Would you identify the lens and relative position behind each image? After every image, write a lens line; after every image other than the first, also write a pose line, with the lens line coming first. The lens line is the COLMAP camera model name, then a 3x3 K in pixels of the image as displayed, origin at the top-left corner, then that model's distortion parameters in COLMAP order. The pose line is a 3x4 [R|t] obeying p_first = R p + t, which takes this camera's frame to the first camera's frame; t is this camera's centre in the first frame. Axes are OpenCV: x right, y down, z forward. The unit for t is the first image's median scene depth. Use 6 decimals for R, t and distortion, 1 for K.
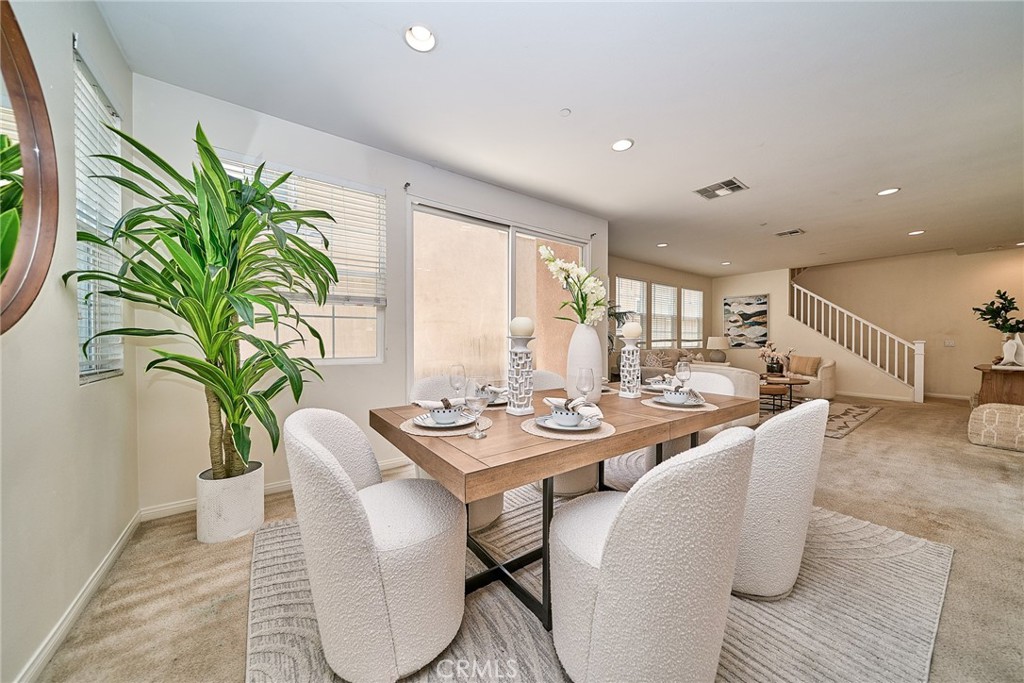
lens RADIAL K [[341.5, 0, 513.0], [0, 341.5, 338.2], [0, 0, 1]] dist [0.000226, -0.000001]
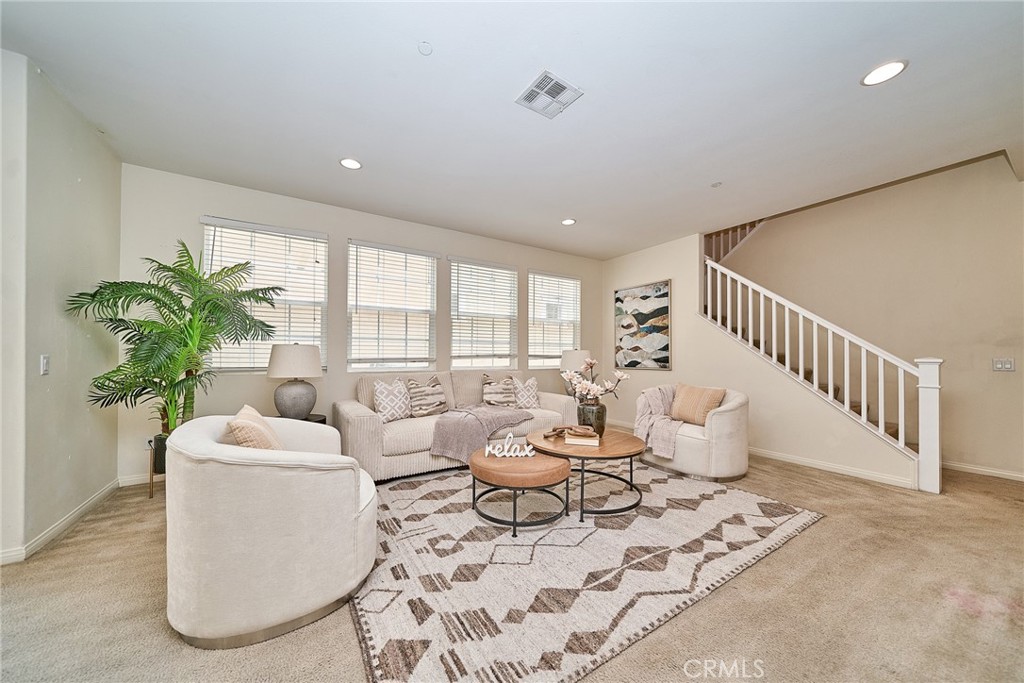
lens RADIAL K [[341.5, 0, 510.8], [0, 341.5, 351.9], [0, 0, 1]] dist [0.000226, -0.000001]
pose [[0.995729, 0.003989, -0.092238, 0.516777], [-0.004744, 0.999957, -0.007972, 0.003616], [0.092202, 0.008375, 0.995705, 0.374096]]
